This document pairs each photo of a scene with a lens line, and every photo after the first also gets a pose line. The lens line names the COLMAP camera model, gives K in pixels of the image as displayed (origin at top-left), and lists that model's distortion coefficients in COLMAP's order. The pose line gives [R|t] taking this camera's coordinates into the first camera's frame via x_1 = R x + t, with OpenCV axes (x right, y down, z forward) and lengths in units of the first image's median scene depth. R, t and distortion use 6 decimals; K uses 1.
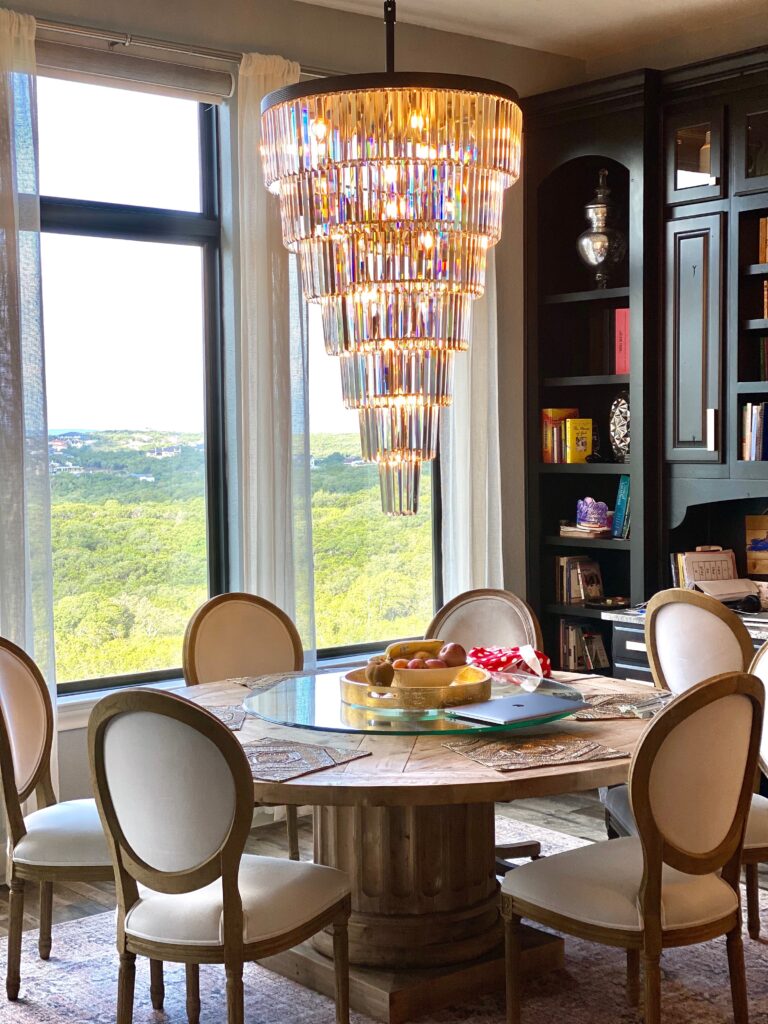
lens RADIAL K [[1548.3, 0, 383.3], [0, 1548.3, 513.2], [0, 0, 1]] dist [0.058294, 0.000000]
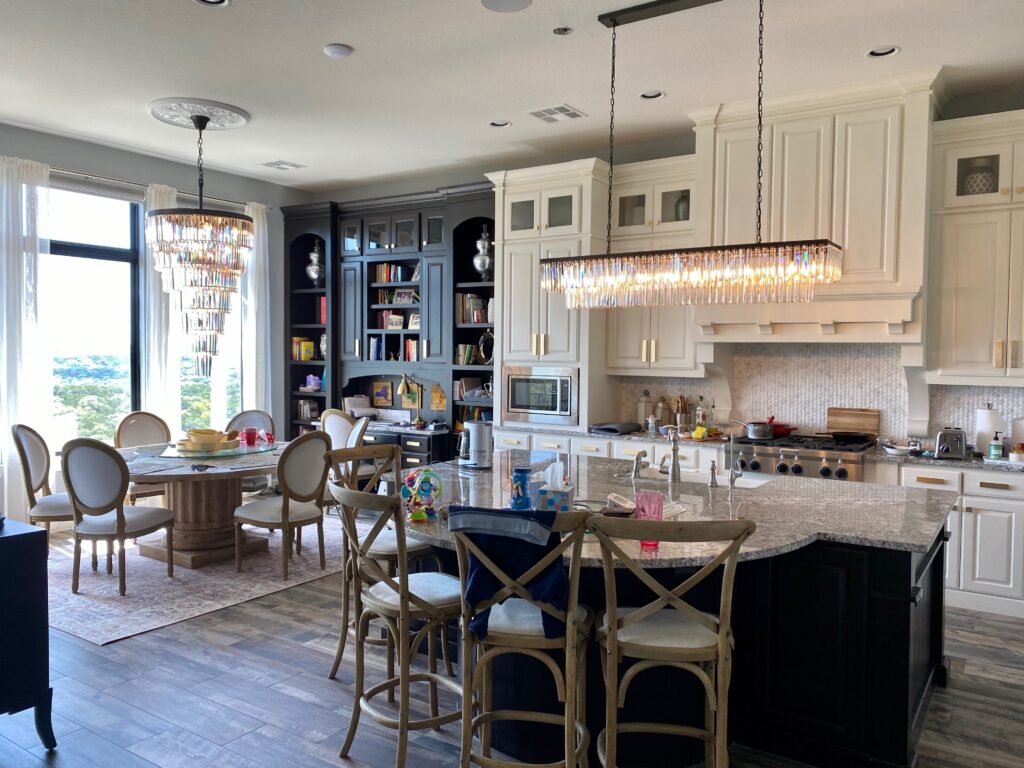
lens RADIAL K [[777.1, 0, 516.5], [0, 777.1, 381.0], [0, 0, 1]] dist [0.005695, -0.013178]
pose [[0.952394, 0.012159, 0.304626, 0.074681], [-0.009161, 0.999895, -0.011268, 0.011043], [-0.304731, 0.007941, 0.952405, -0.259260]]
